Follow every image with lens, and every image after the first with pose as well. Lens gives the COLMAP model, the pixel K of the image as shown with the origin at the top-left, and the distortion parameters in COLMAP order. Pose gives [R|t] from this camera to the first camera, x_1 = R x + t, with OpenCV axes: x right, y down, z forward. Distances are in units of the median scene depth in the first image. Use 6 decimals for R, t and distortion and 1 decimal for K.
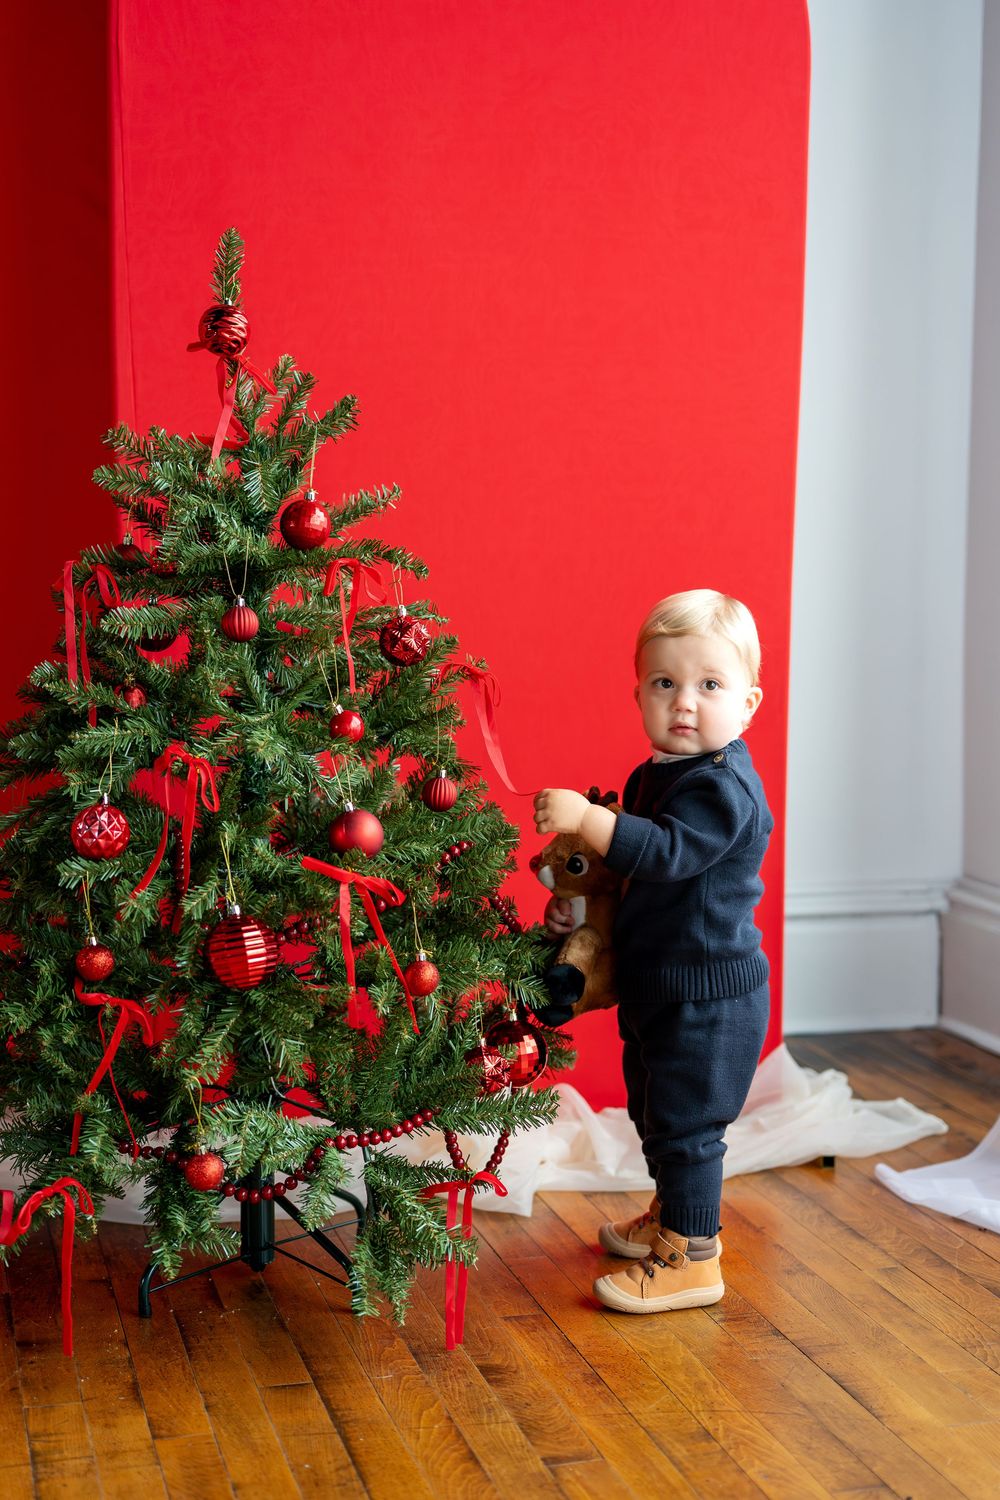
lens RADIAL K [[2102.6, 0, 491.5], [0, 2102.6, 744.2], [0, 0, 1]] dist [-0.003402, 0.000000]
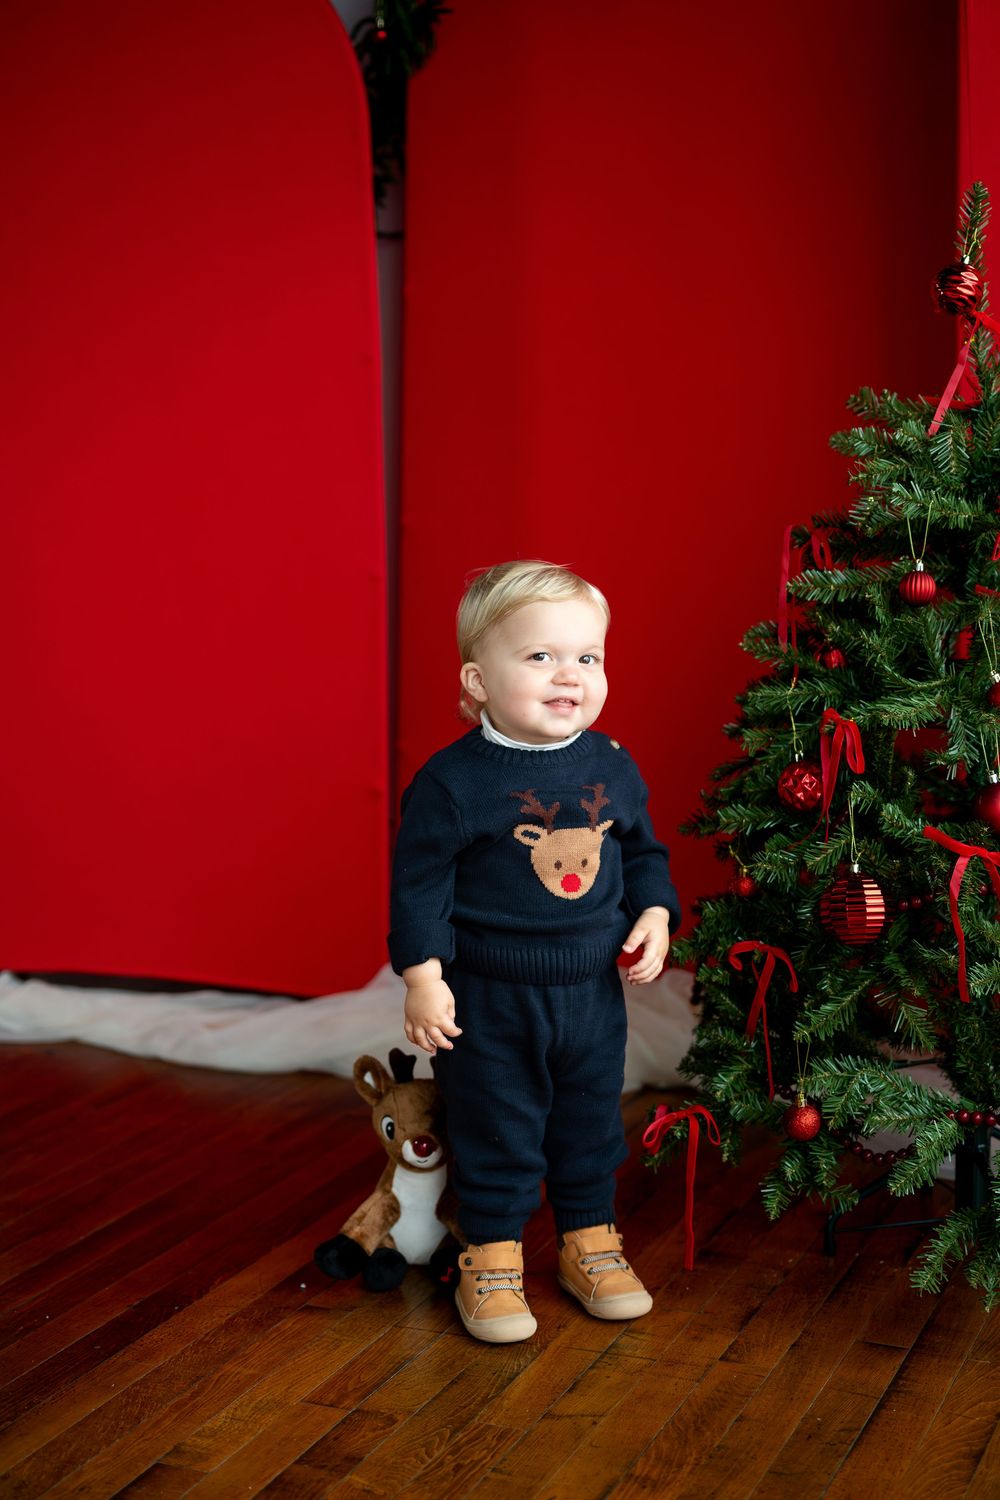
lens RADIAL K [[2102.6, 0, 510.7], [0, 2102.6, 764.1], [0, 0, 1]] dist [-0.003402, 0.000000]
pose [[0.779806, 0.066386, -0.622491, 0.355730], [-0.038566, 0.997567, 0.058075, -0.024600], [0.624832, -0.021281, 0.780469, 0.098955]]
